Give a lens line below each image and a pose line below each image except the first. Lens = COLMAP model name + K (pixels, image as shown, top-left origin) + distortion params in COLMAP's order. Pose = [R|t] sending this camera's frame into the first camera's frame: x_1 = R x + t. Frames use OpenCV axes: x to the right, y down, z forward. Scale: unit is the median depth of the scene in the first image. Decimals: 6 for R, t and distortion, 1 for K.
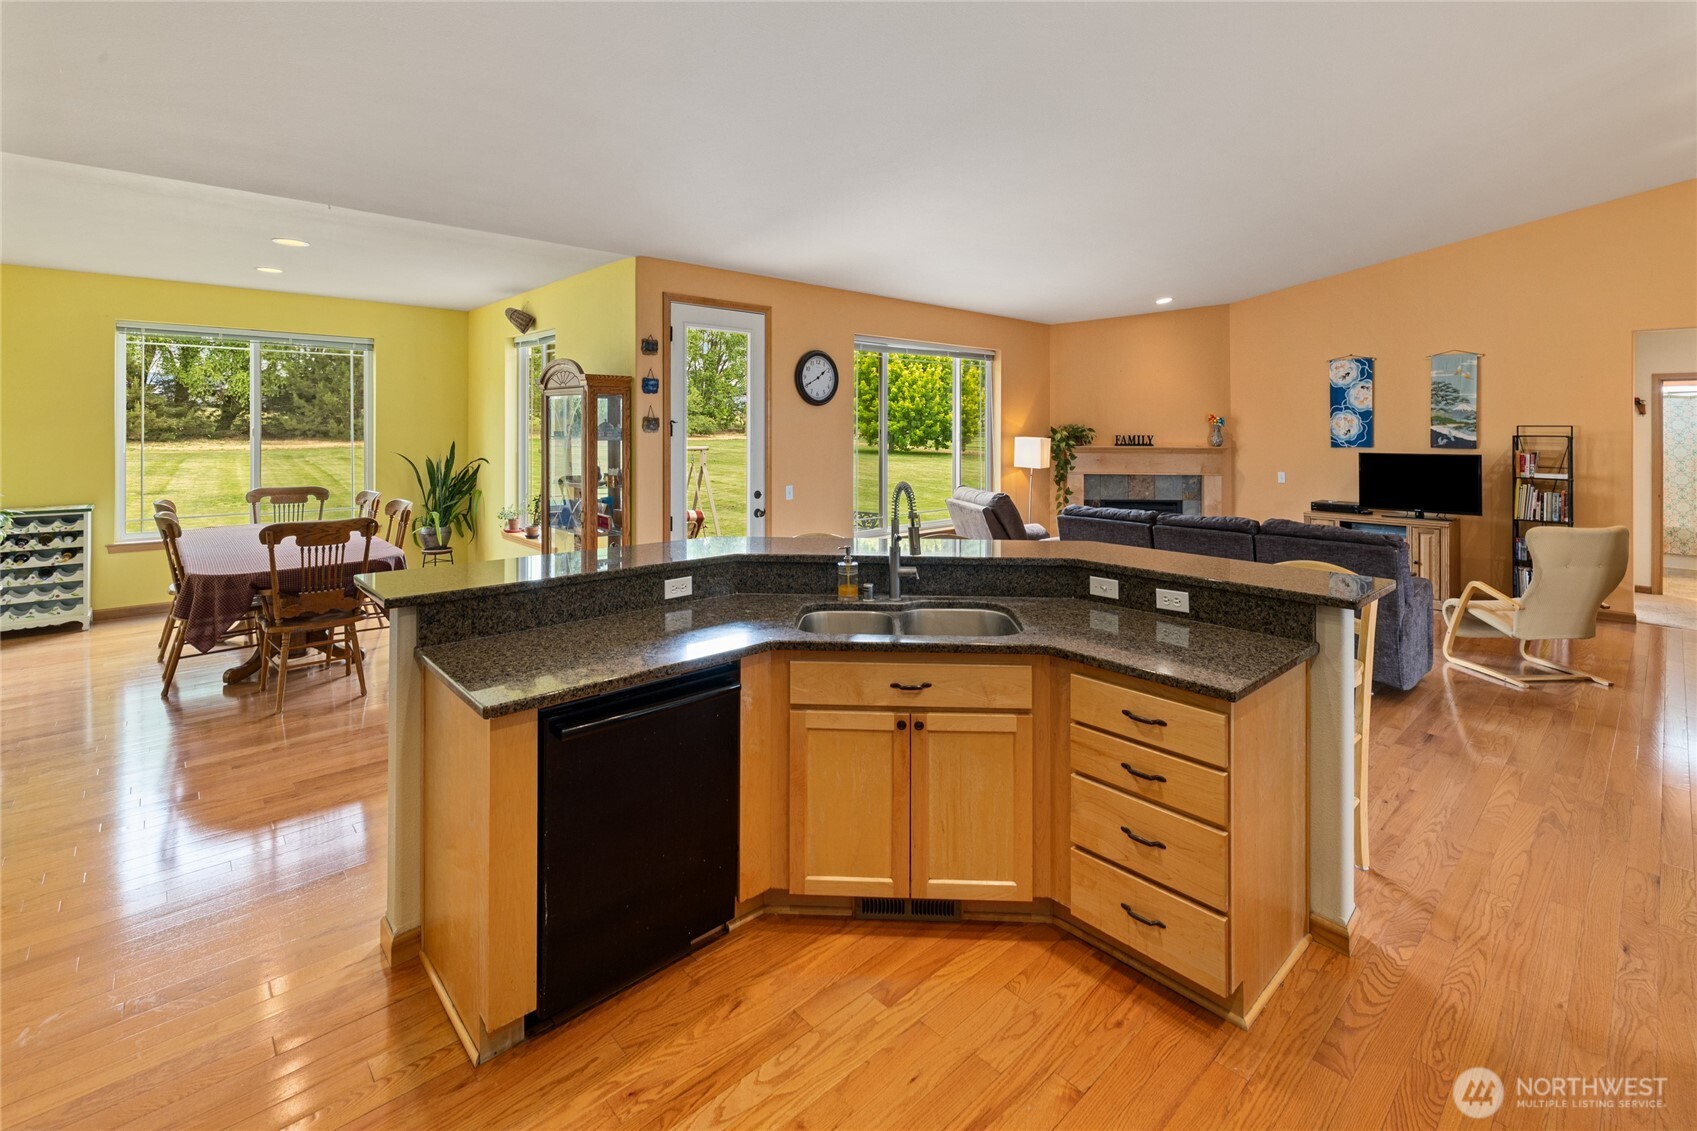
lens RADIAL K [[759.9, 0, 835.2], [0, 759.9, 418.1], [0, 0, 1]] dist [-0.004240, -0.000968]
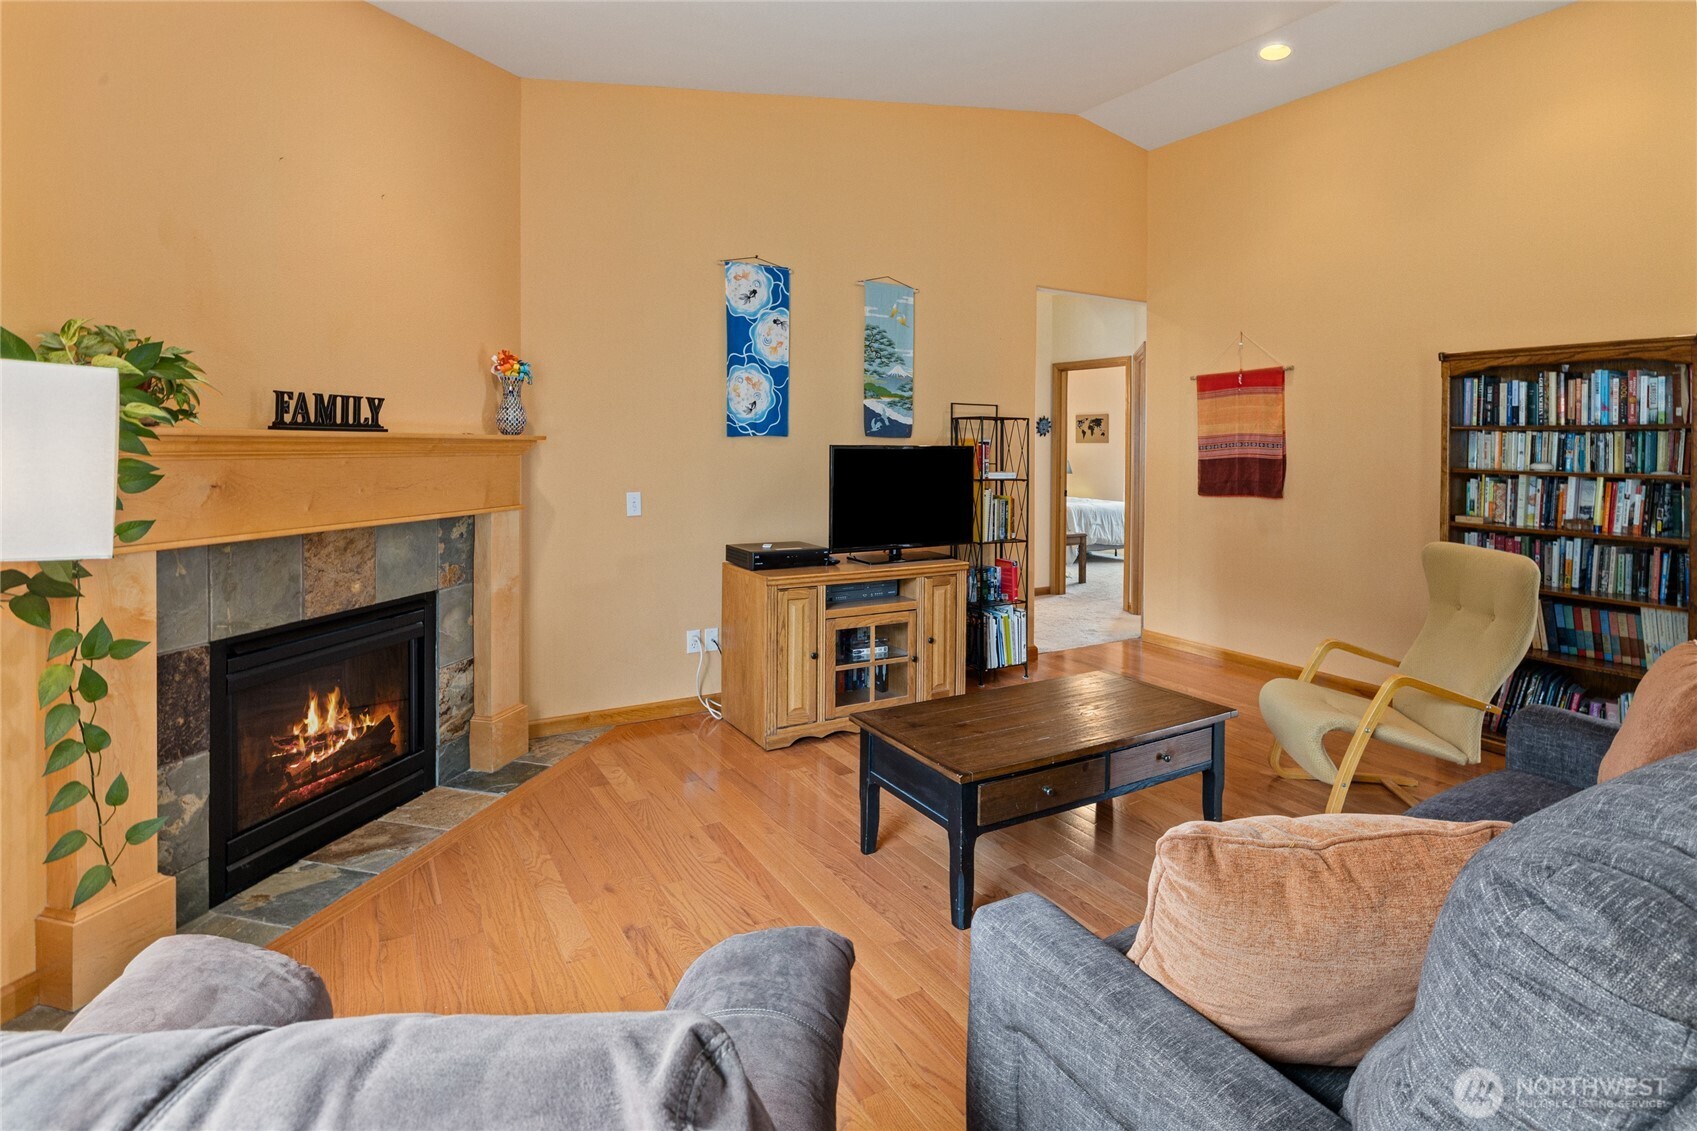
lens RADIAL K [[827.3, 0, 862.3], [0, 827.3, 449.8], [0, 0, 1]] dist [-0.011290, 0.001325]
pose [[0.168755, -0.009311, 0.985614, 0.149719], [-0.022282, 0.999664, 0.013258, 0.042360], [-0.985406, -0.024199, 0.168490, 0.910740]]
